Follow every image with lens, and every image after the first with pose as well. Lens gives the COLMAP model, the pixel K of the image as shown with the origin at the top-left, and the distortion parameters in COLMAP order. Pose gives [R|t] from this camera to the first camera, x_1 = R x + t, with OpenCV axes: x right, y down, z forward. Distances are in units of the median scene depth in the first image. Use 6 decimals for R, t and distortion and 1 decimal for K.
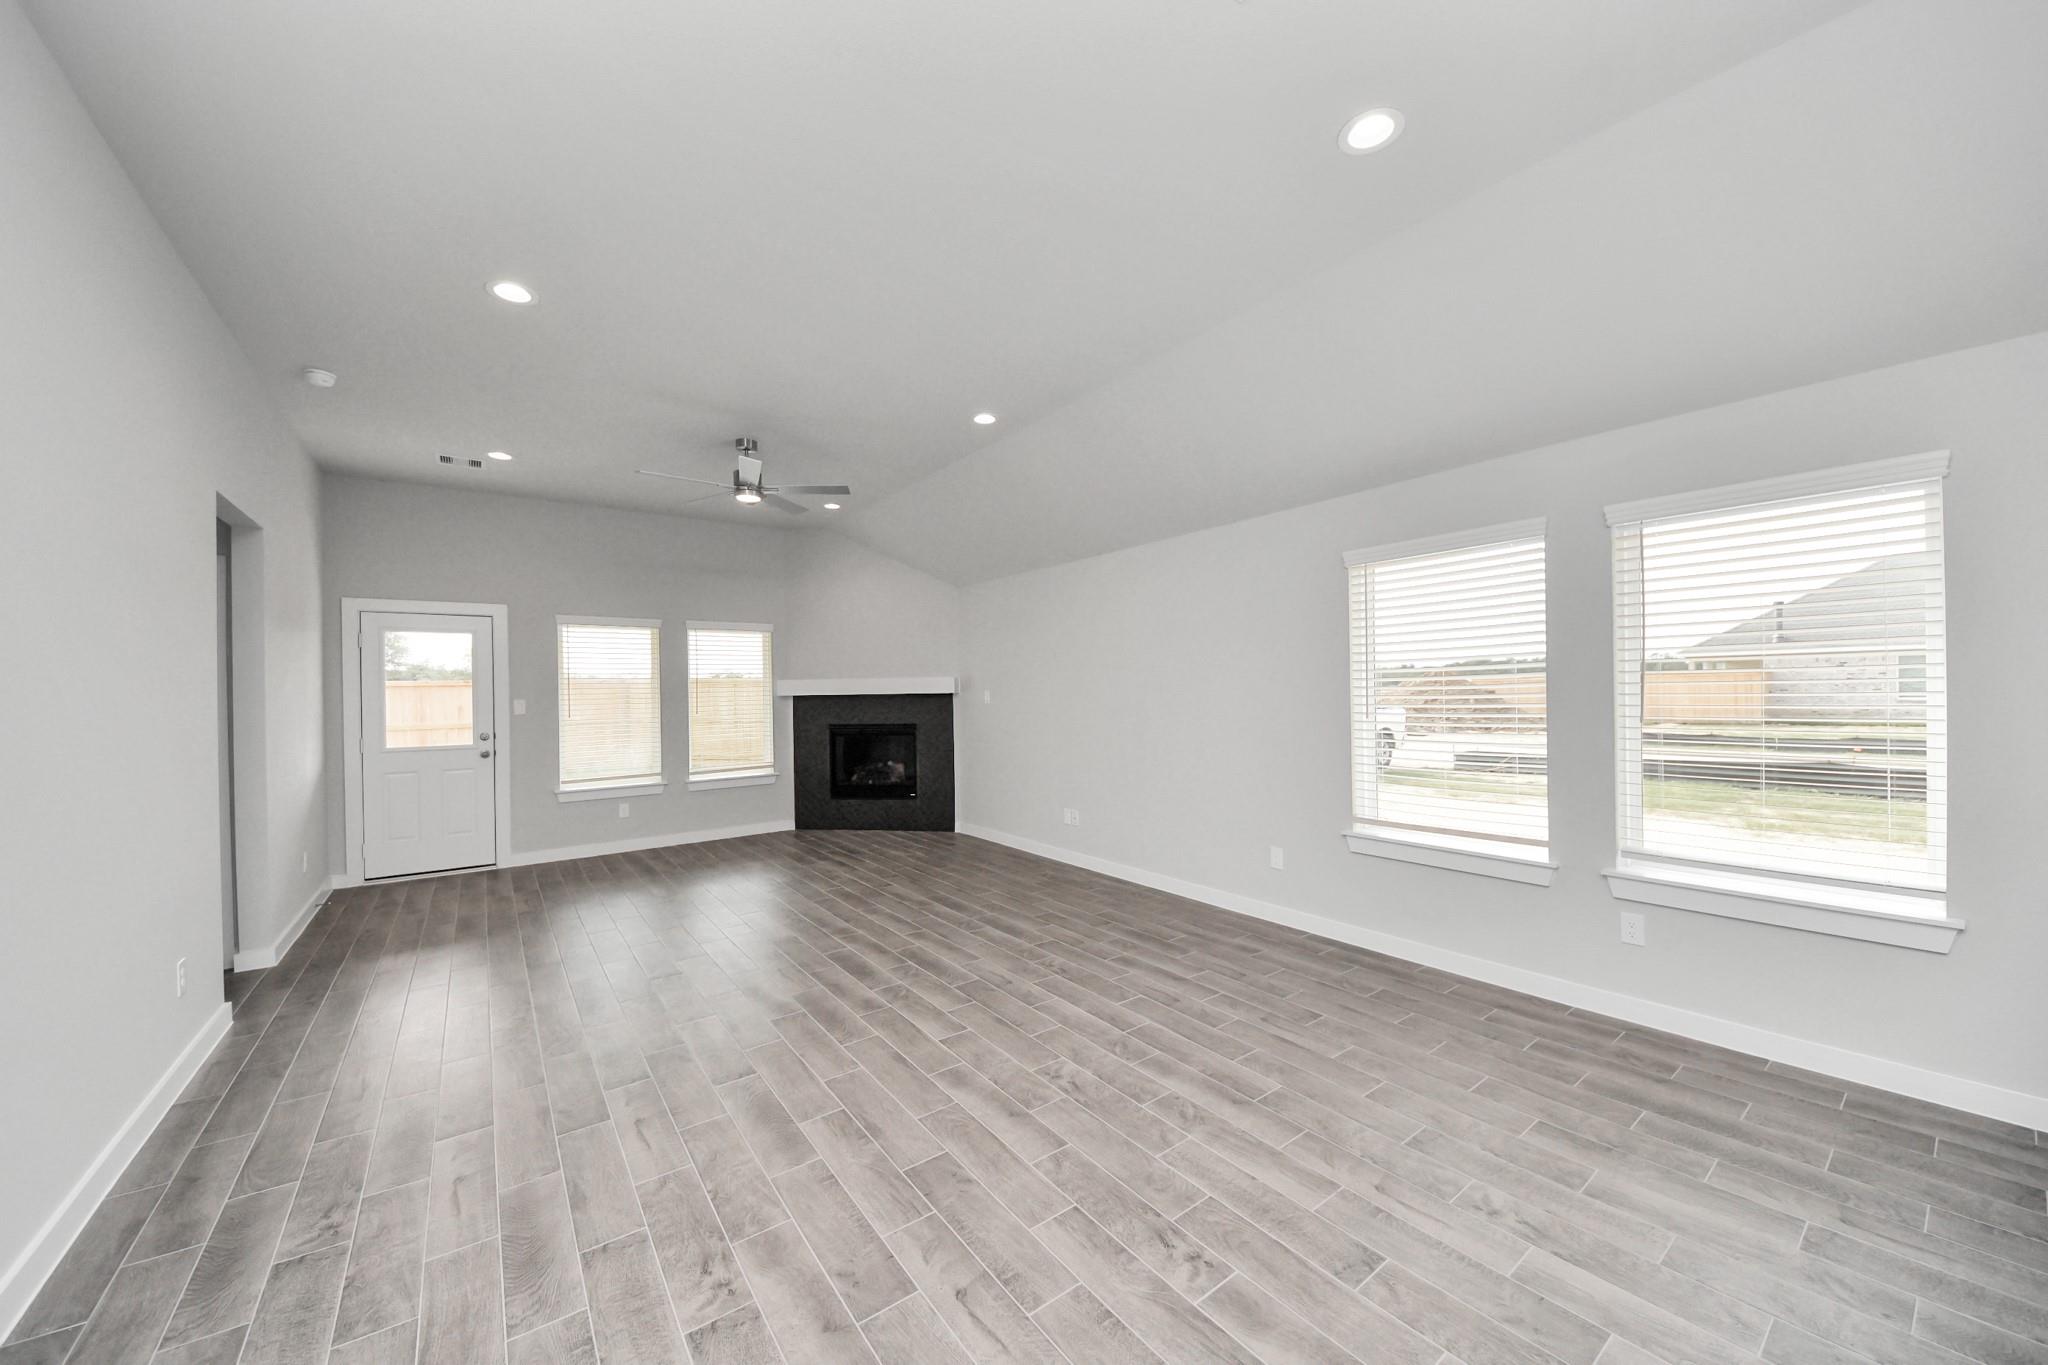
lens RADIAL K [[728.0, 0, 1029.5], [0, 728.0, 688.1], [0, 0, 1]] dist [0.011681, -0.009499]
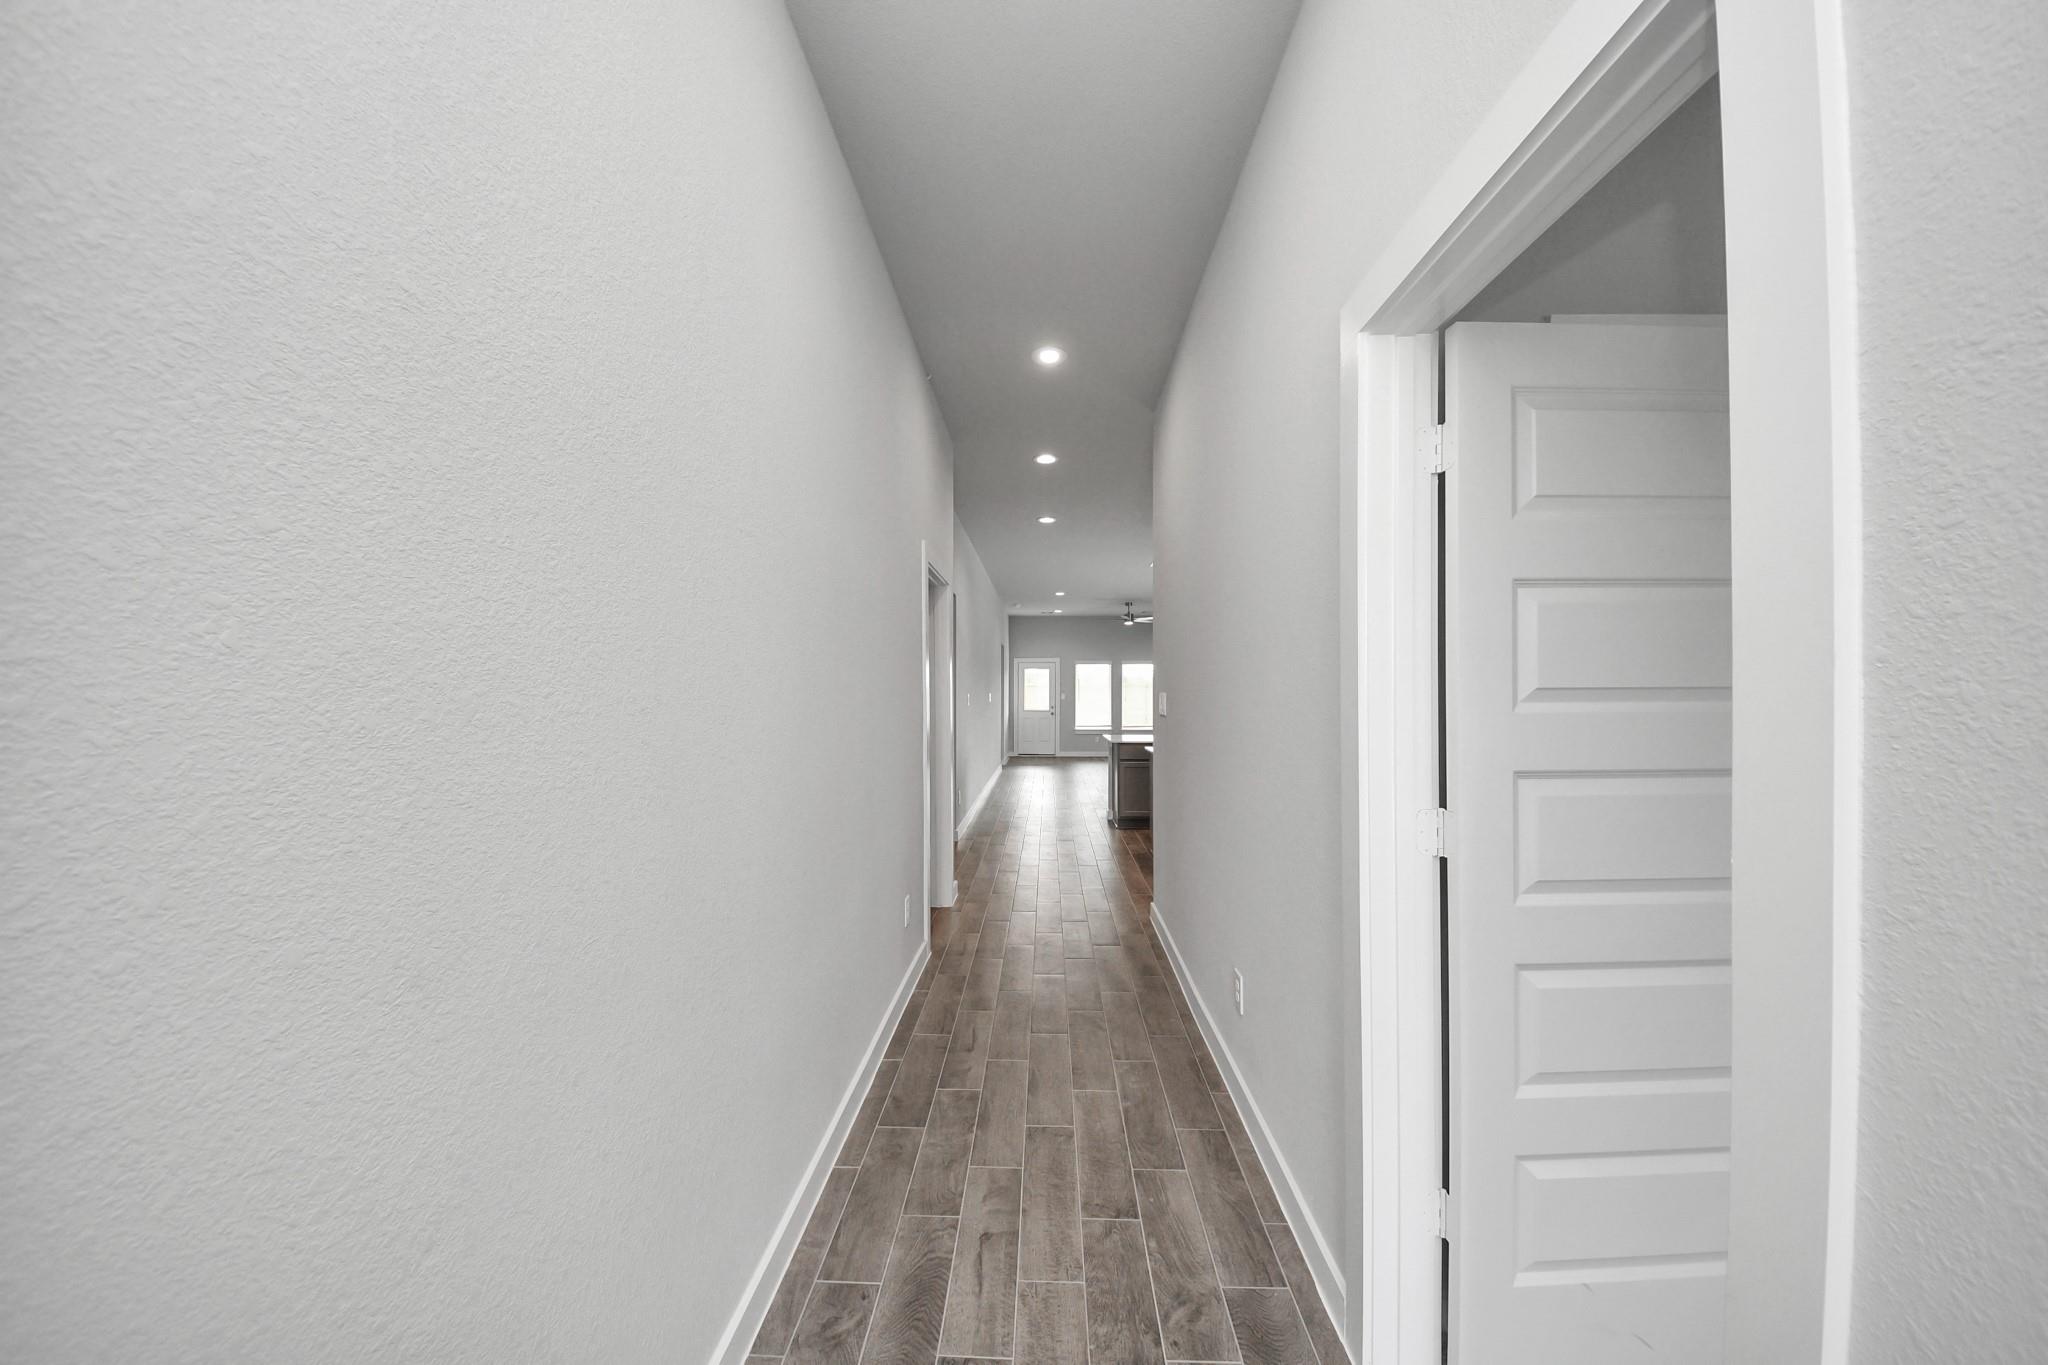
lens RADIAL K [[728.0, 0, 1021.1], [0, 728.0, 685.2], [0, 0, 1]] dist [0.011681, -0.009499]
pose [[0.773968, 0.016511, -0.633010, 1.427640], [-0.012752, 0.999864, 0.010489, -0.065961], [0.633096, -0.000046, 0.774073, -1.903394]]
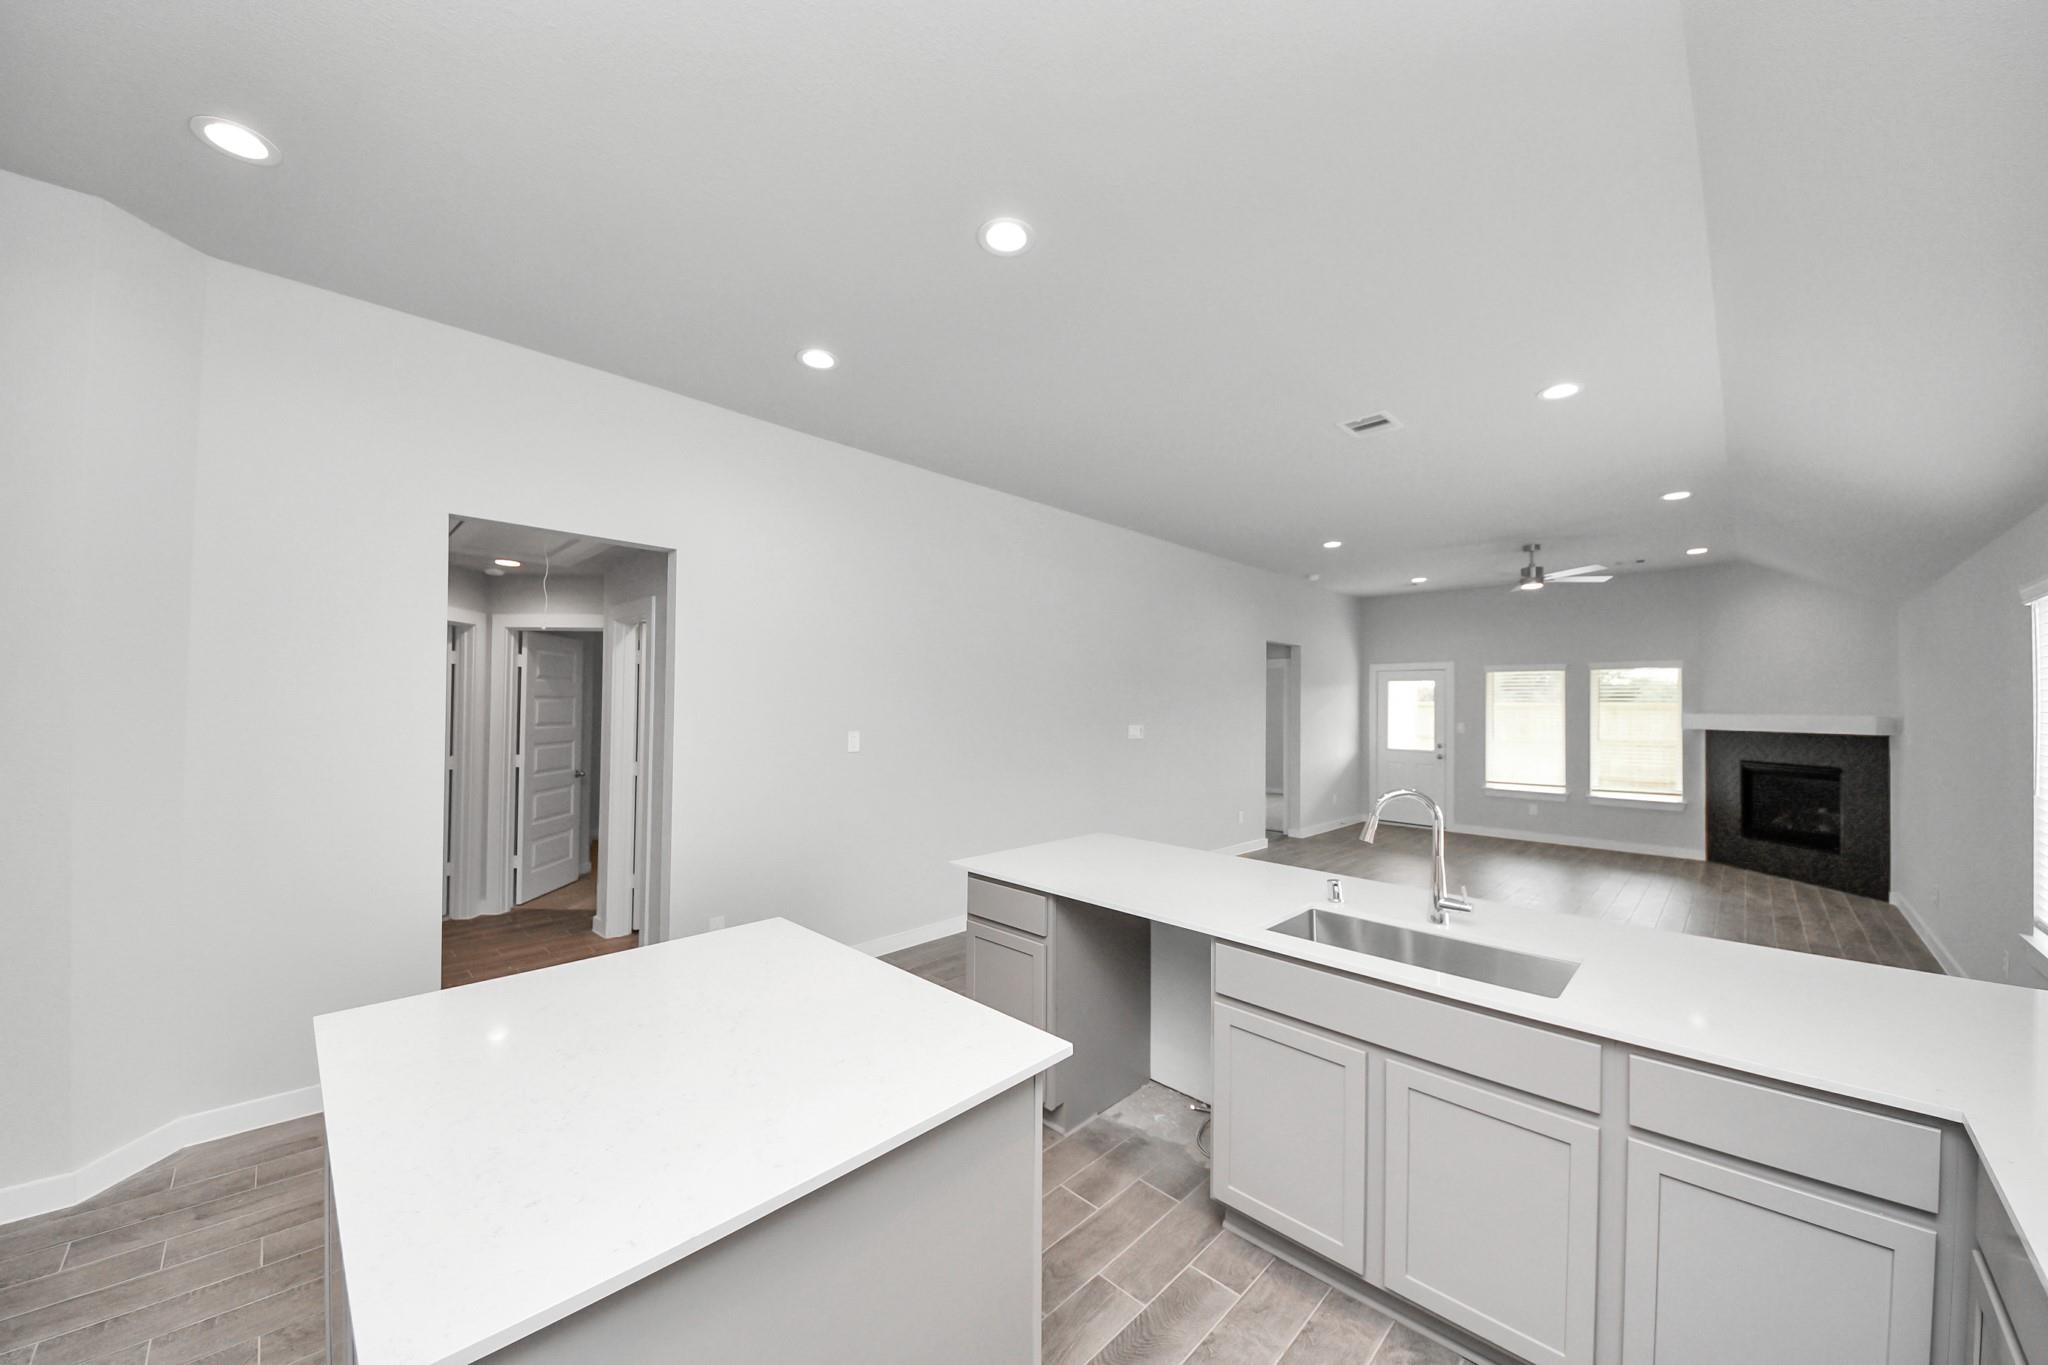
lens RADIAL K [[728.0, 0, 1017.9], [0, 728.0, 690.0], [0, 0, 1]] dist [0.011681, -0.009499]
pose [[0.137781, -0.002470, -0.990460, 1.163014], [-0.011326, 0.999928, -0.004069, -0.062787], [0.990398, 0.011779, 0.137743, -0.215507]]
